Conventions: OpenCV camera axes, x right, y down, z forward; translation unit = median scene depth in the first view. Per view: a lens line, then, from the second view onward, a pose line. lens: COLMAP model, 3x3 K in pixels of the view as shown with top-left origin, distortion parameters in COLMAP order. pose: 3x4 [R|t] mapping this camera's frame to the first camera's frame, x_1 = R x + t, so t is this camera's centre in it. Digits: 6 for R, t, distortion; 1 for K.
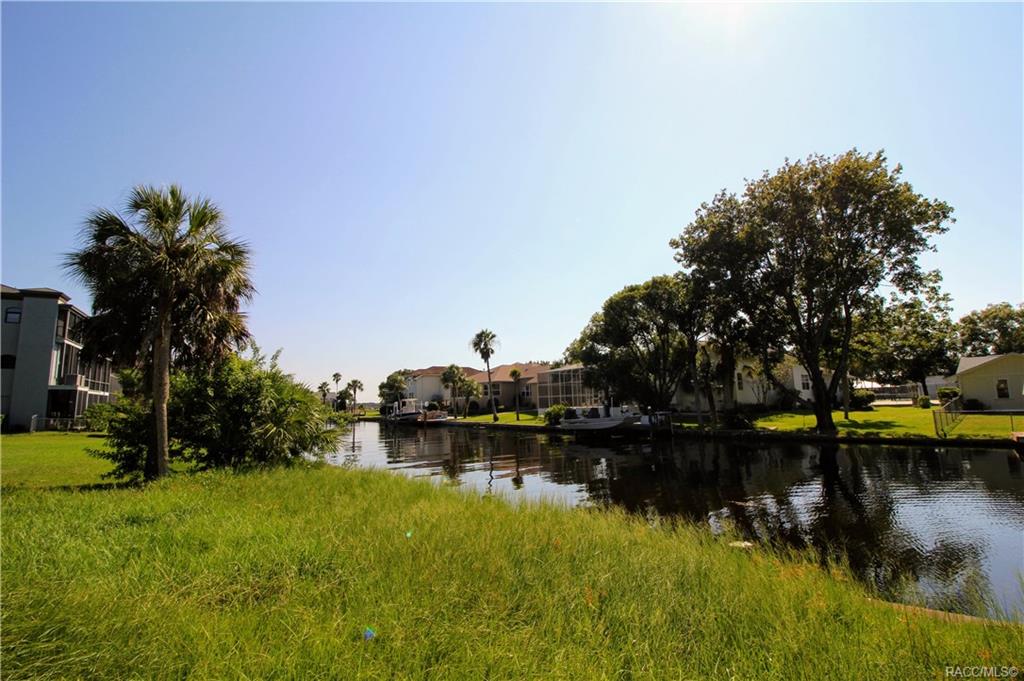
lens RADIAL K [[465.8, 0, 512.0], [0, 465.8, 340.5], [0, 0, 1]] dist [-0.000739, -0.027407]
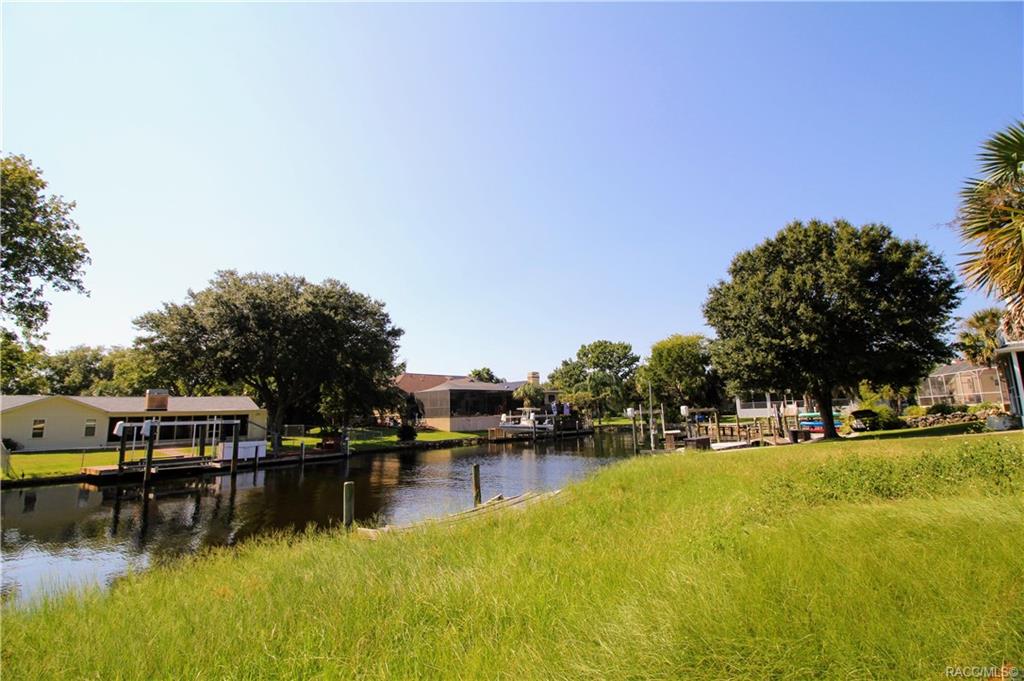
lens RADIAL K [[469.6, 0, 515.2], [0, 469.6, 335.1], [0, 0, 1]] dist [0.001393, -0.013362]
pose [[-0.147311, 0.187853, 0.971087, -0.207102], [-0.102562, 0.973605, -0.203899, 0.008319], [-0.983758, -0.129634, -0.124156, 0.124045]]
